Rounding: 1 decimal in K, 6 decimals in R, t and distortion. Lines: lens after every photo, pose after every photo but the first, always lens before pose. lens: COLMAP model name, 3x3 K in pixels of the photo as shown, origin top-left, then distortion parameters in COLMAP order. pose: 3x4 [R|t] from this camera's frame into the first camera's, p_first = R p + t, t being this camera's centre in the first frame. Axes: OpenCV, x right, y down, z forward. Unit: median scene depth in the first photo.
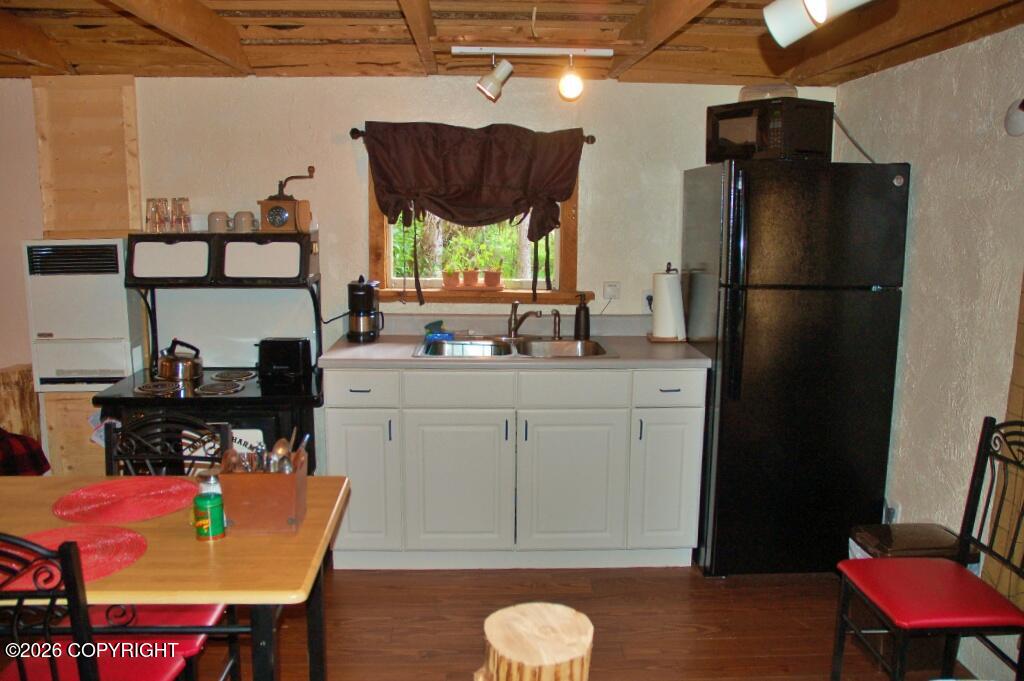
lens RADIAL K [[803.0, 0, 508.0], [0, 803.0, 342.7], [0, 0, 1]] dist [-0.160129, 0.149558]
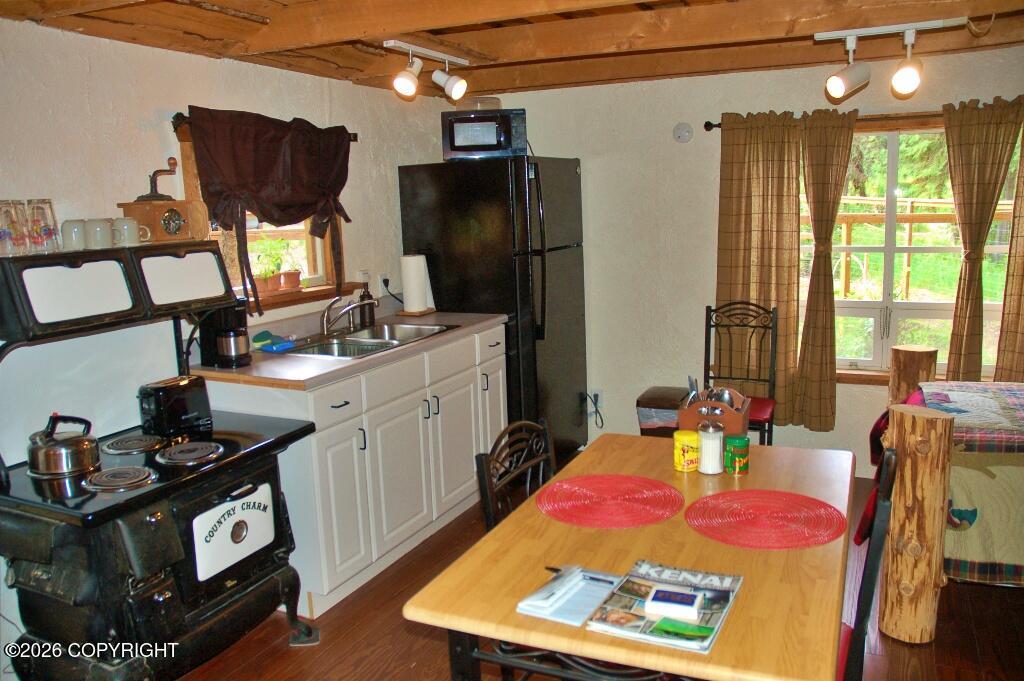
lens RADIAL K [[803.0, 0, 508.0], [0, 803.0, 342.7], [0, 0, 1]] dist [-0.160129, 0.149558]
pose [[0.488458, -0.178458, 0.854144, -0.818876], [0.188848, 0.977284, 0.096190, -0.056934], [-0.851907, 0.114319, 0.511064, 0.354811]]
